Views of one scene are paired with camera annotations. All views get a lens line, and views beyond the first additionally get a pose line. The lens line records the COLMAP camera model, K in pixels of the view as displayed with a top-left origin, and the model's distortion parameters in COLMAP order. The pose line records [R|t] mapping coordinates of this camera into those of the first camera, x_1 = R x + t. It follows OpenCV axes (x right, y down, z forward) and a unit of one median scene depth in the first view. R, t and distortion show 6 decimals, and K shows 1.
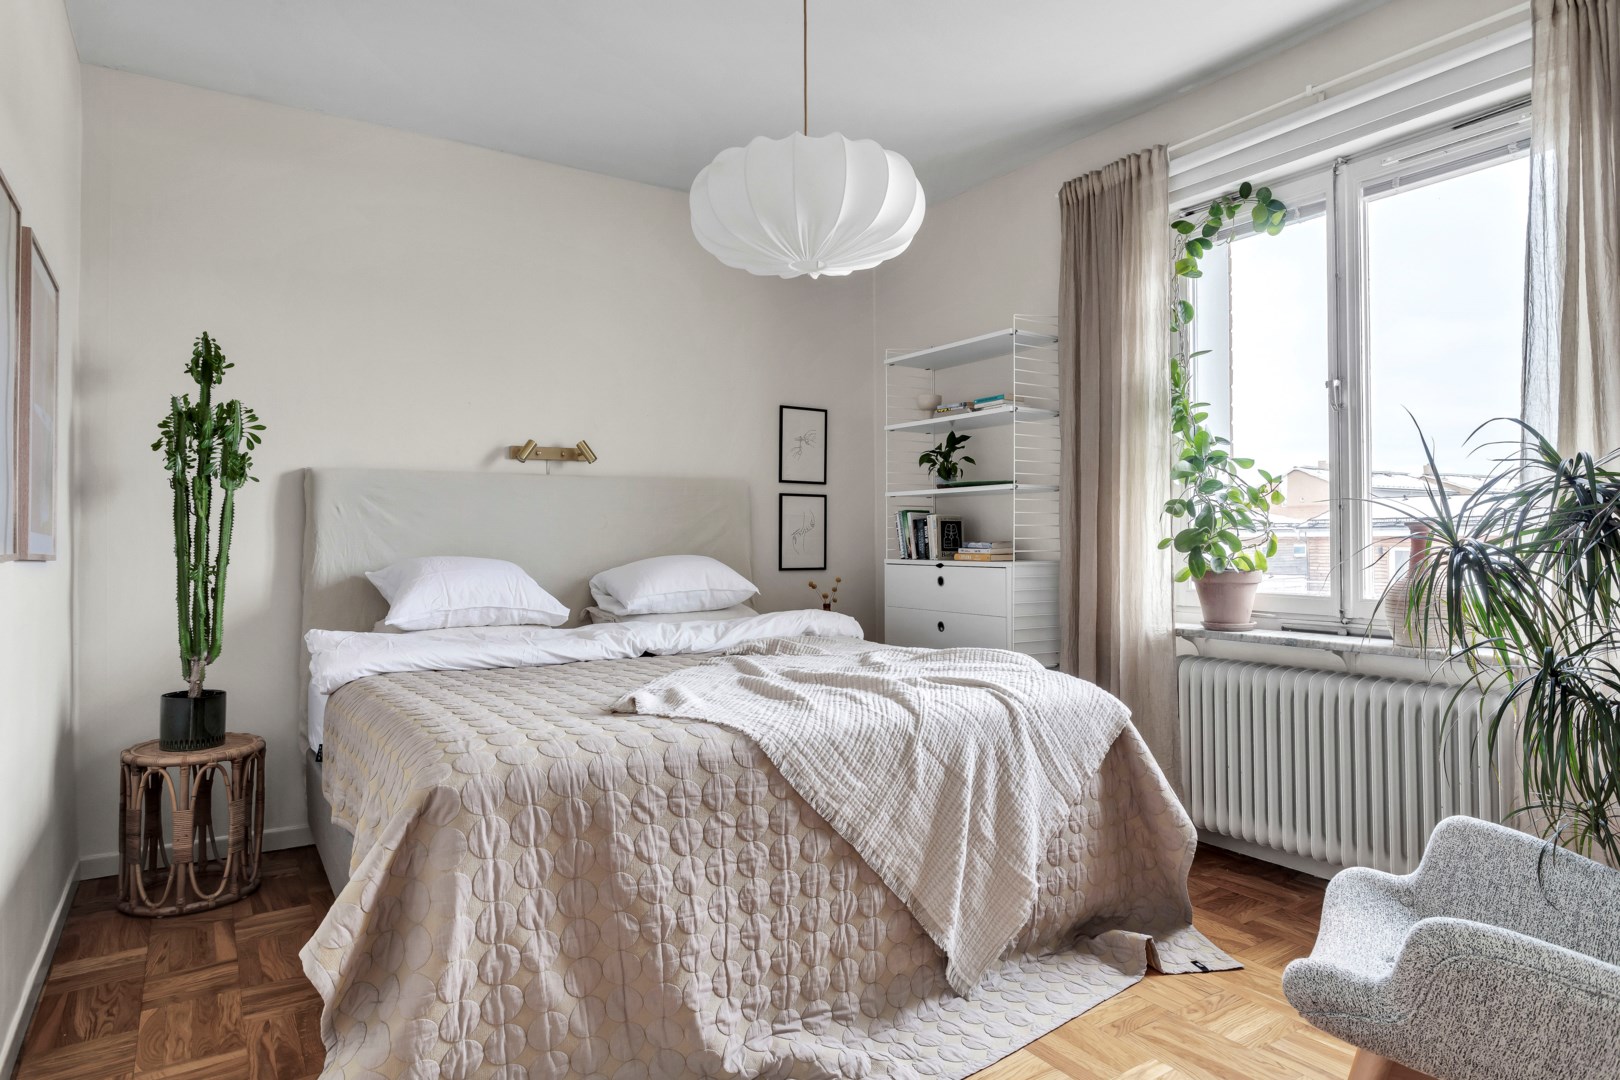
lens RADIAL K [[886.2, 0, 810.9], [0, 886.2, 527.9], [0, 0, 1]] dist [-0.013316, 0.002761]
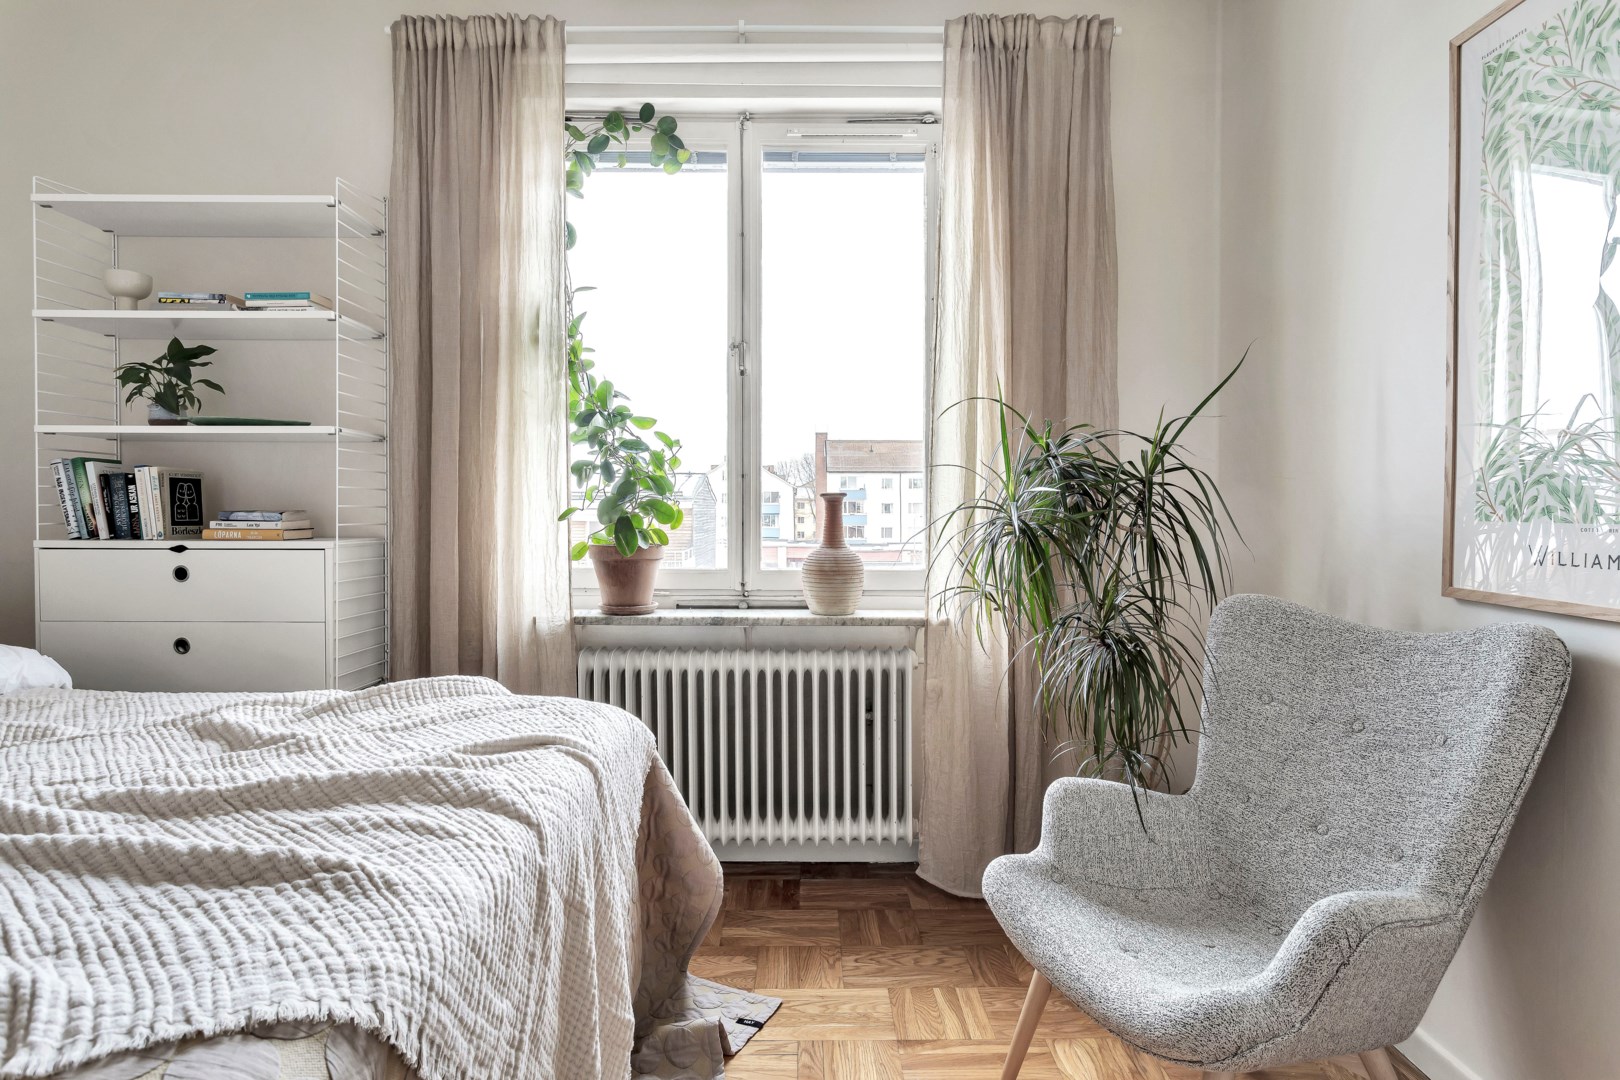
lens RADIAL K [[886.2, 0, 806.8], [0, 886.2, 527.9], [0, 0, 1]] dist [-0.013316, 0.002761]
pose [[0.558994, -0.010771, 0.829102, -0.146761], [-0.015893, 0.999593, 0.023701, 0.007308], [-0.829020, -0.026425, 0.558595, 0.348118]]
